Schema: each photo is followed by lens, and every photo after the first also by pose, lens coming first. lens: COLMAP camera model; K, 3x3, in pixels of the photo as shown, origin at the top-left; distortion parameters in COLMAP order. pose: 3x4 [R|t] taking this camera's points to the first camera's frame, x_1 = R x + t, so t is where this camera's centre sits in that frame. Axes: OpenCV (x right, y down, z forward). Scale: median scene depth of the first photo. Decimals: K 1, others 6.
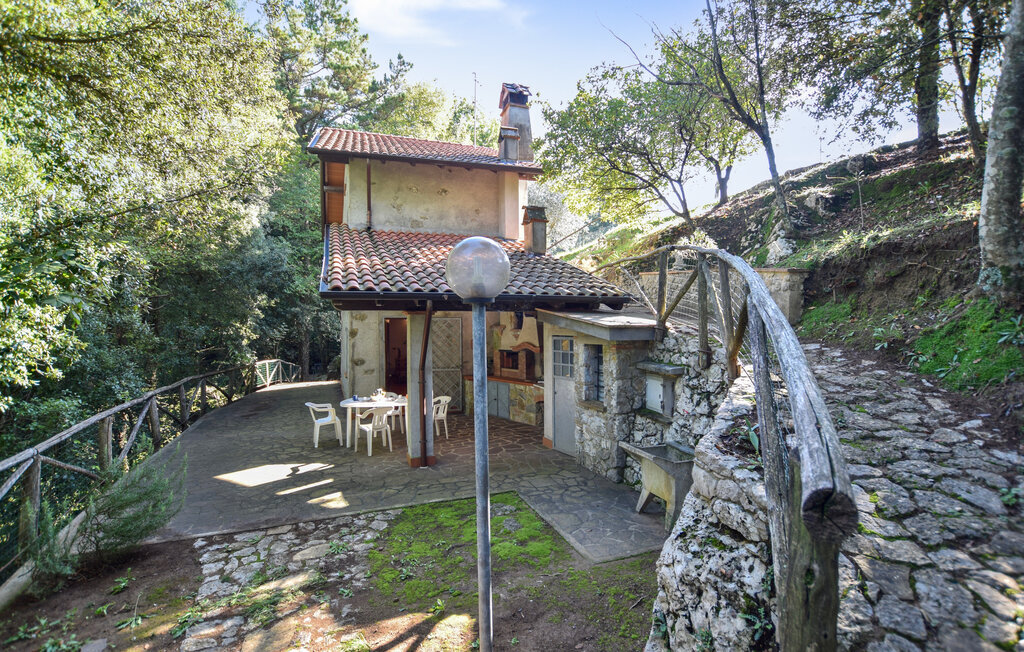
lens RADIAL K [[459.7, 0, 512.0], [0, 459.7, 326.0], [0, 0, 1]] dist [-0.027487, 0.000050]
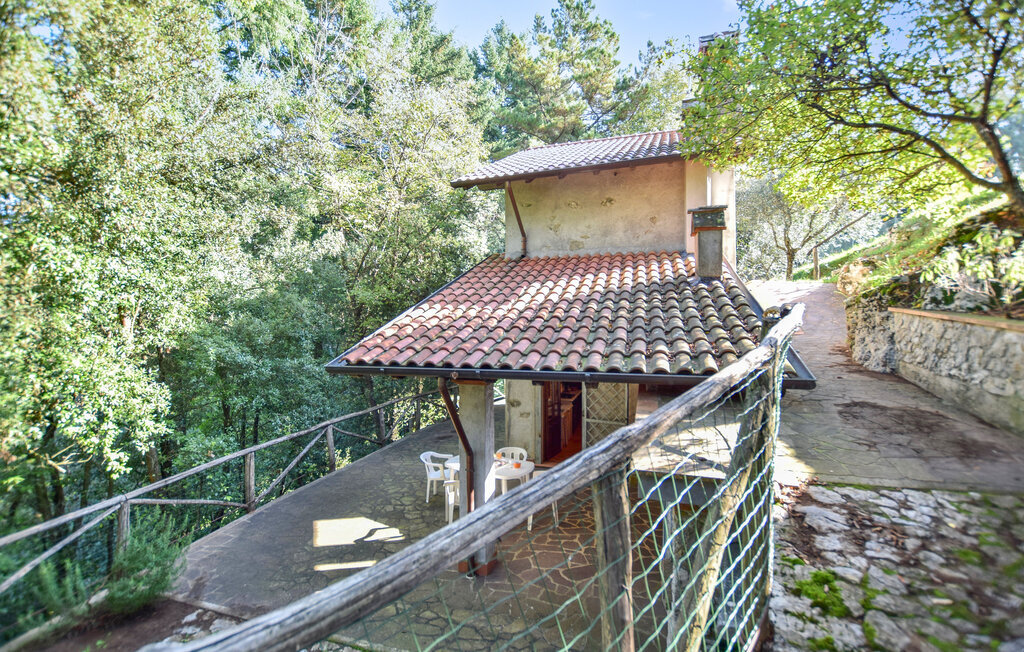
lens RADIAL K [[451.6, 0, 513.0], [0, 451.6, 328.4], [0, 0, 1]] dist [-0.029701, 0.000215]
pose [[0.790811, 0.013370, -0.611915, 0.284694], [-0.002576, 0.999825, 0.018516, -0.115942], [0.612055, -0.013066, 0.790707, 0.371136]]
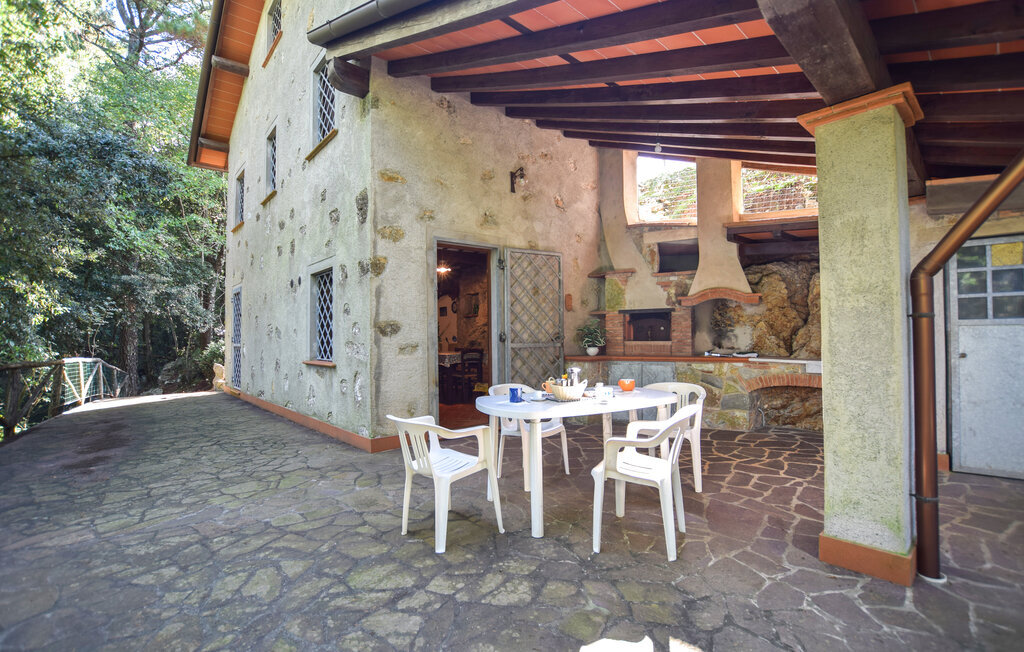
lens RADIAL K [[451.6, 0, 513.0], [0, 451.6, 328.4], [0, 0, 1]] dist [-0.029701, 0.000215]
pose [[0.939858, -0.000275, 0.341564, -0.489973], [0.006514, 0.999832, -0.017117, 0.115350], [-0.341502, 0.018313, 0.939703, 0.687805]]
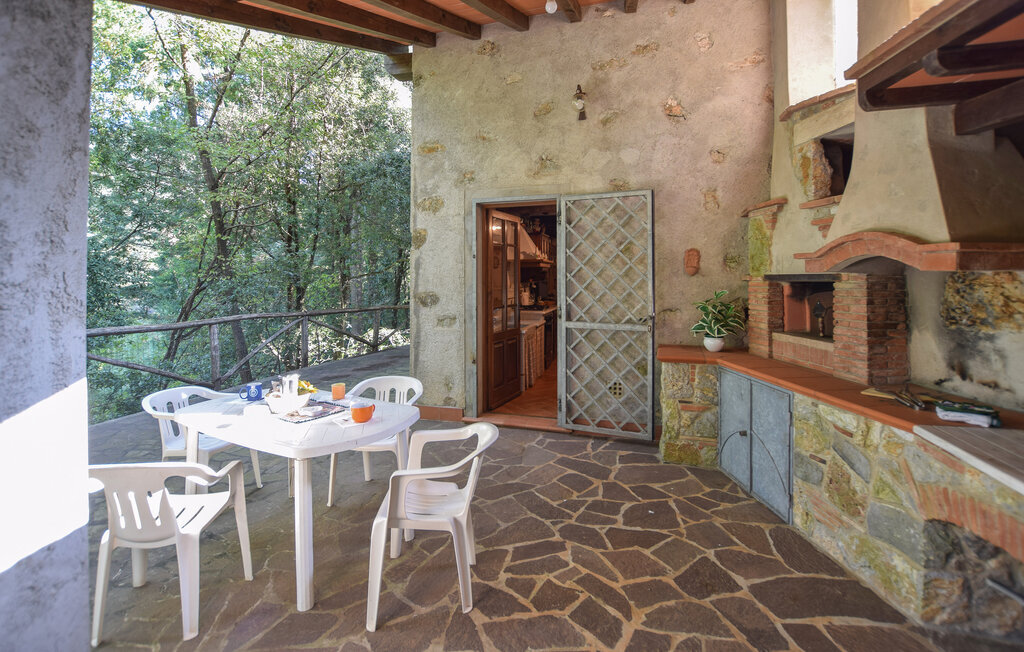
lens RADIAL K [[461.4, 0, 511.8], [0, 461.4, 271.9], [0, 0, 1]] dist [-0.035789, 0.000026]
pose [[0.813431, -0.003919, -0.581649, 0.019564], [-0.003123, 0.999933, -0.011104, 0.073117], [0.581653, 0.010849, 0.813364, 0.870804]]
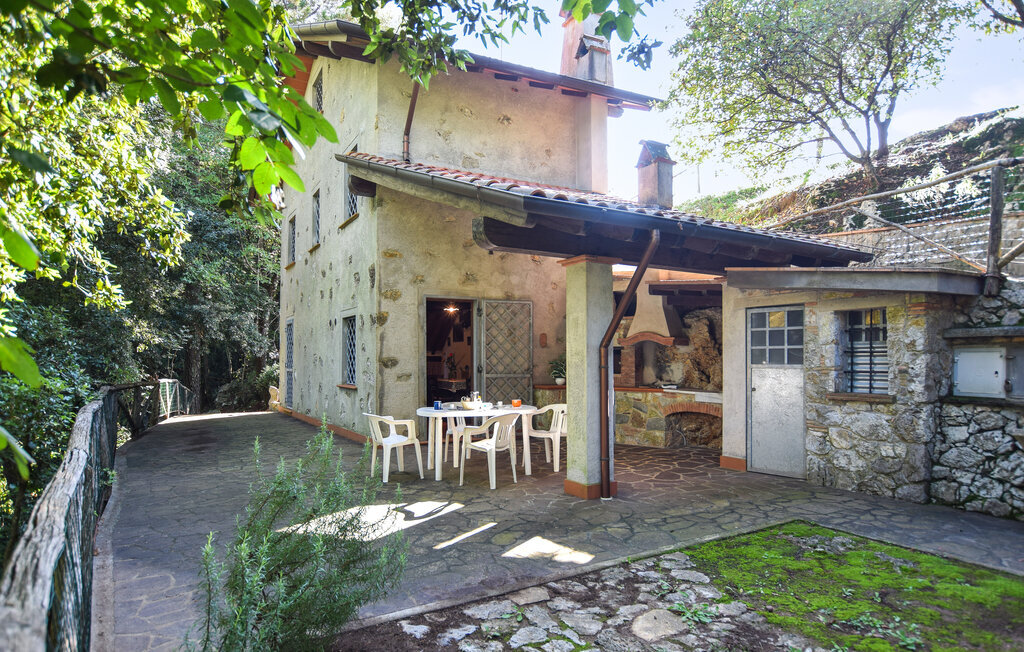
lens RADIAL K [[584.9, 0, 511.6], [0, 584.9, 356.8], [0, 0, 1]] dist [-0.018276, 0.000571]
pose [[0.987113, 0.005053, 0.159945, -0.388160], [-0.004774, 0.999986, -0.002128, 0.094454], [-0.159954, 0.001337, 0.987124, 0.177894]]
